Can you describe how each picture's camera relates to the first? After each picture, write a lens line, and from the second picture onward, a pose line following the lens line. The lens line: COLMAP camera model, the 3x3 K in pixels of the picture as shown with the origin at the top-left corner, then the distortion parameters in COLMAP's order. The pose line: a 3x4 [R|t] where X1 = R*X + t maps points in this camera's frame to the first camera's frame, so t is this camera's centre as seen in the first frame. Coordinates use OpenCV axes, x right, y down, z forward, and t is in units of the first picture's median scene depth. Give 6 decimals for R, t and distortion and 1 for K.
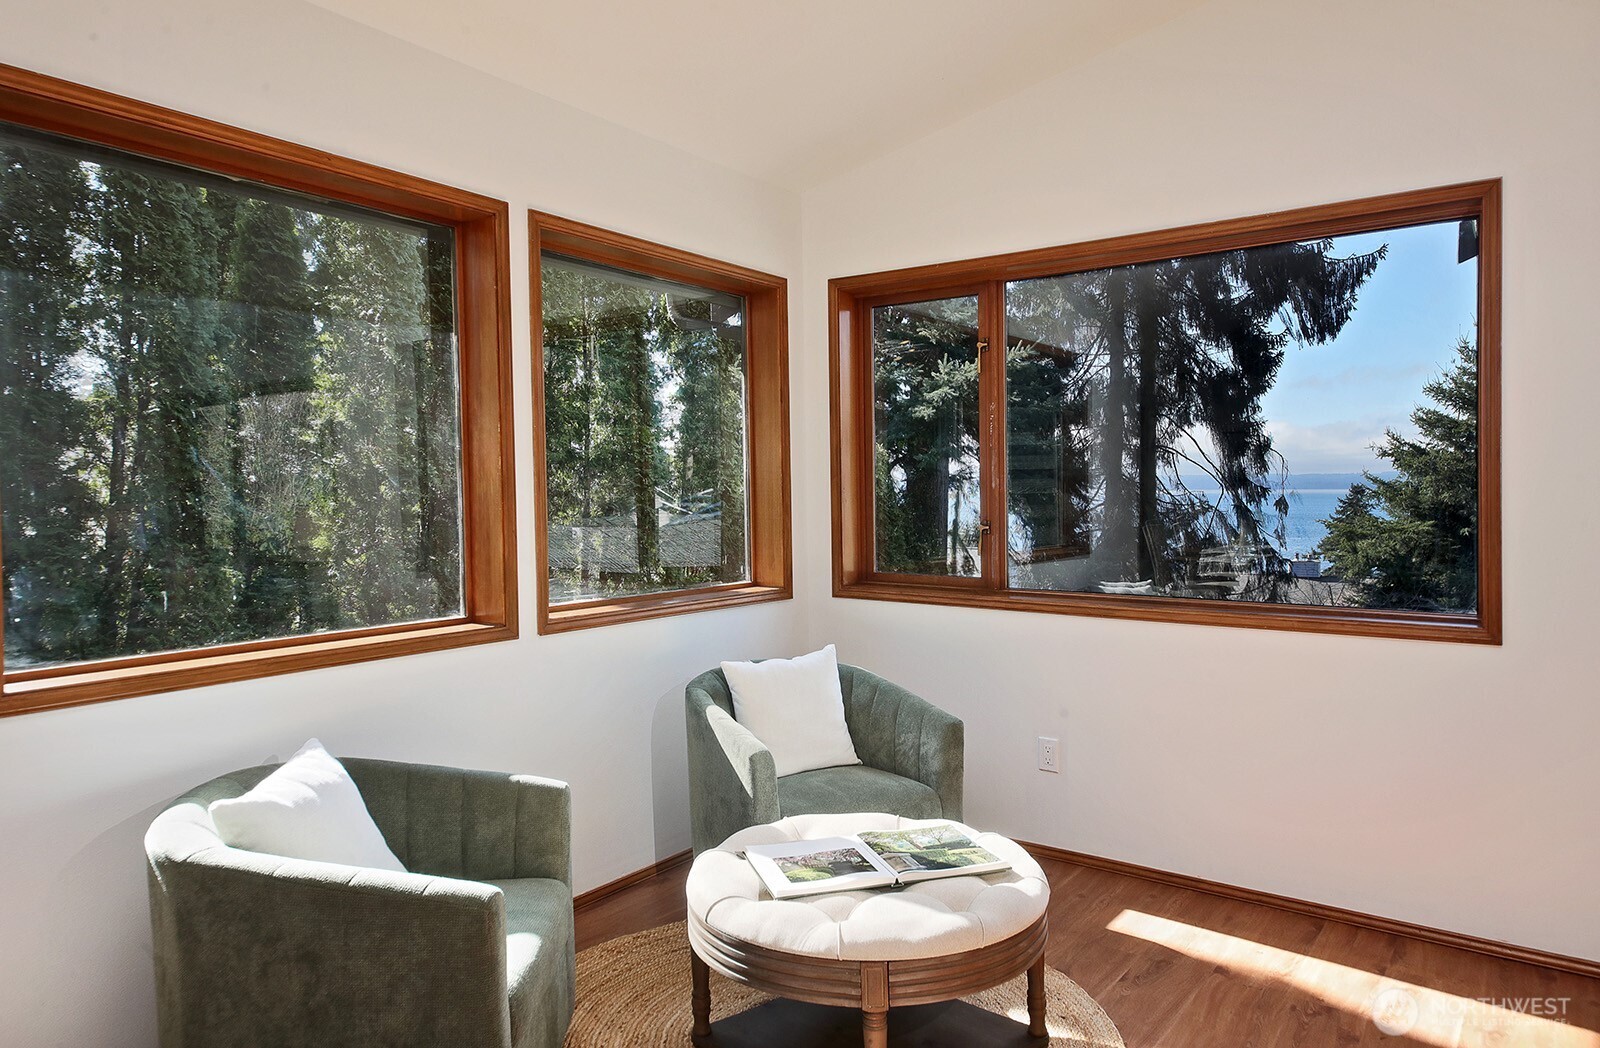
lens RADIAL K [[1051.3, 0, 800.0], [0, 1051.3, 524.0], [0, 0, 1]] dist [0.045387, 0.001963]
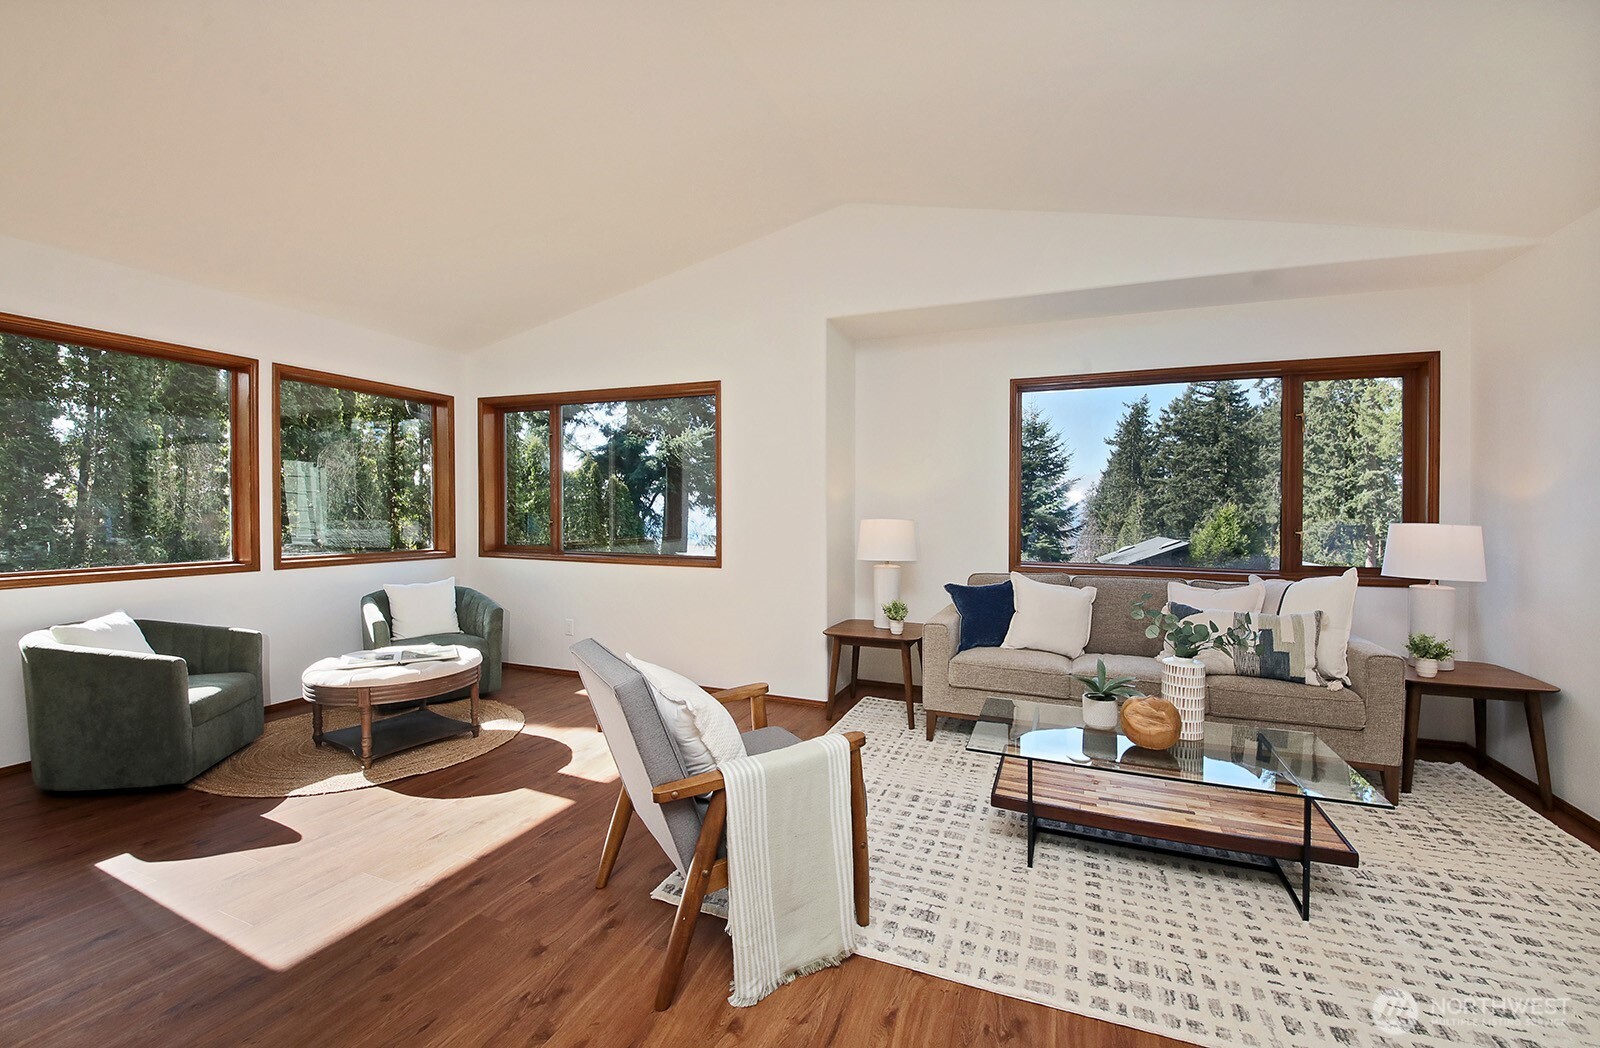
lens RADIAL K [[649.3, 0, 800.0], [0, 649.3, 524.0], [0, 0, 1]] dist [-0.030484, -0.000322]
pose [[0.969087, 0.007611, 0.246600, 0.388819], [-0.004466, 0.999901, -0.013312, 0.025700], [-0.246677, 0.011799, 0.969026, -0.399412]]
